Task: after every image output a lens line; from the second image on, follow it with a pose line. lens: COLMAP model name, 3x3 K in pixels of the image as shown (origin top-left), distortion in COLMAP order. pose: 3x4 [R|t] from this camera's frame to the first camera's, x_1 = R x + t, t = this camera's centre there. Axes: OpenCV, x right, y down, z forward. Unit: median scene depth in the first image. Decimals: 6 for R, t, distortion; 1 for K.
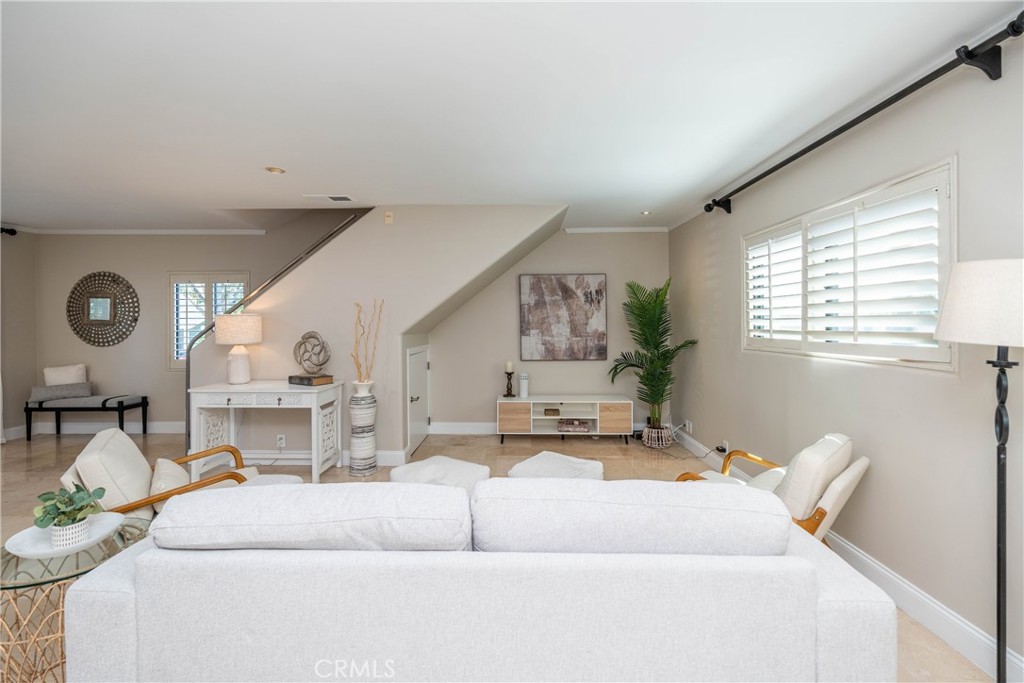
lens RADIAL K [[449.7, 0, 505.7], [0, 449.7, 322.2], [0, 0, 1]] dist [-0.003848, 0.000022]
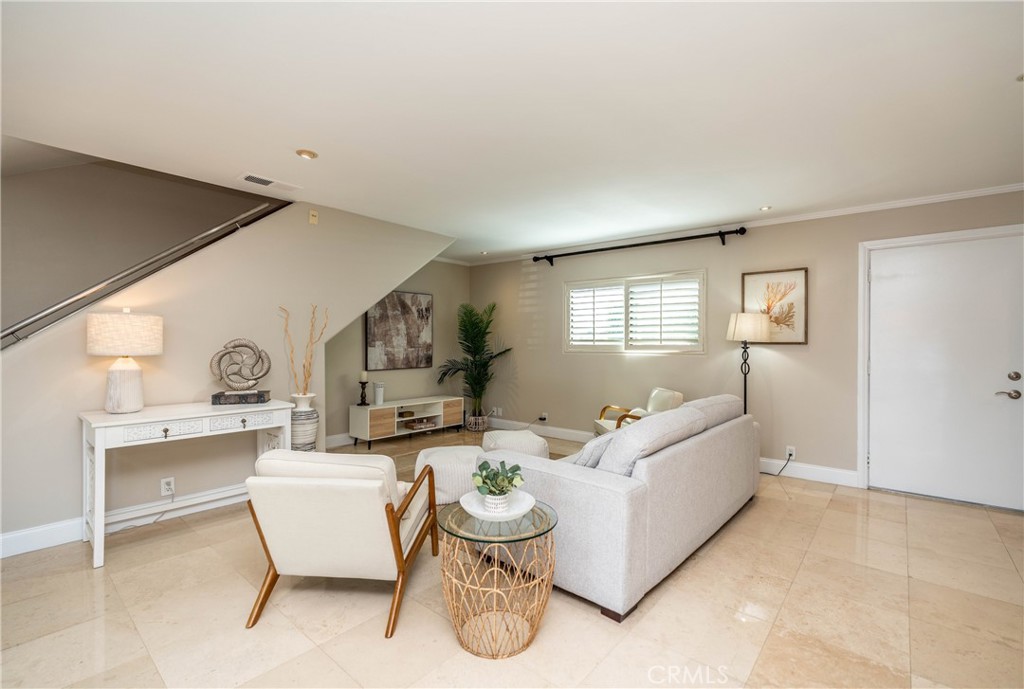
lens RADIAL K [[449.7, 0, 511.7], [0, 449.7, 342.2], [0, 0, 1]] dist [-0.003848, 0.000022]
pose [[0.643224, 0.004878, 0.765663, -0.742191], [-0.005795, 0.999982, -0.001502, 0.025161], [-0.765656, -0.003471, 0.643241, 0.095403]]
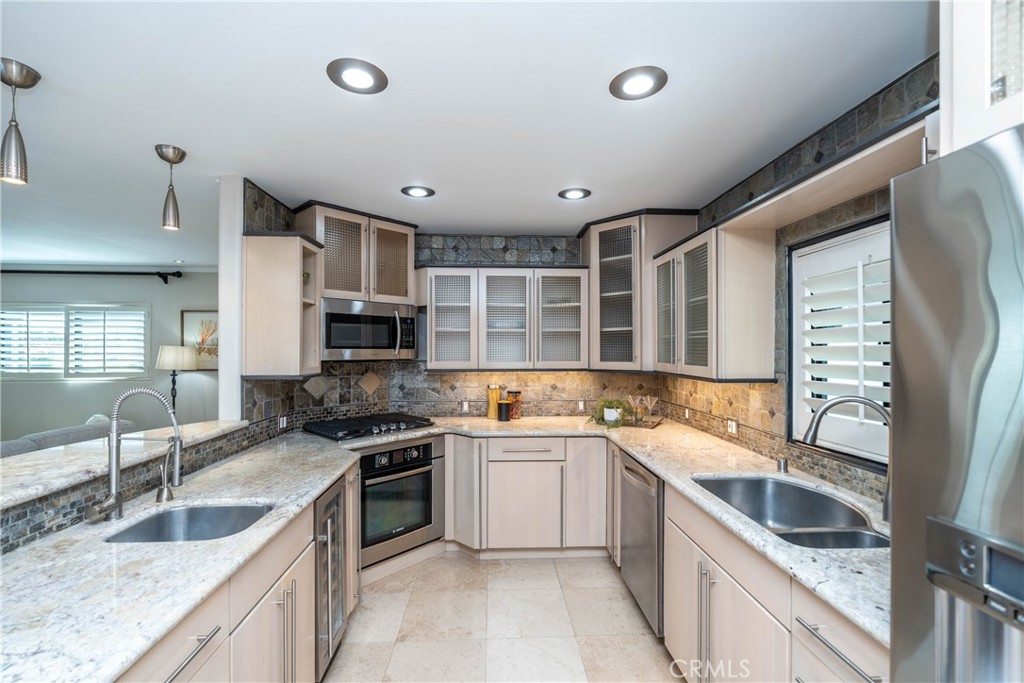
lens RADIAL K [[449.7, 0, 512.5], [0, 449.7, 350.1], [0, 0, 1]] dist [-0.003848, 0.000022]
pose [[-0.079681, 0.003400, 0.996815, -0.890312], [0.000255, 0.999994, -0.003391, -0.029651], [-0.996820, -0.000016, -0.079682, -0.464648]]
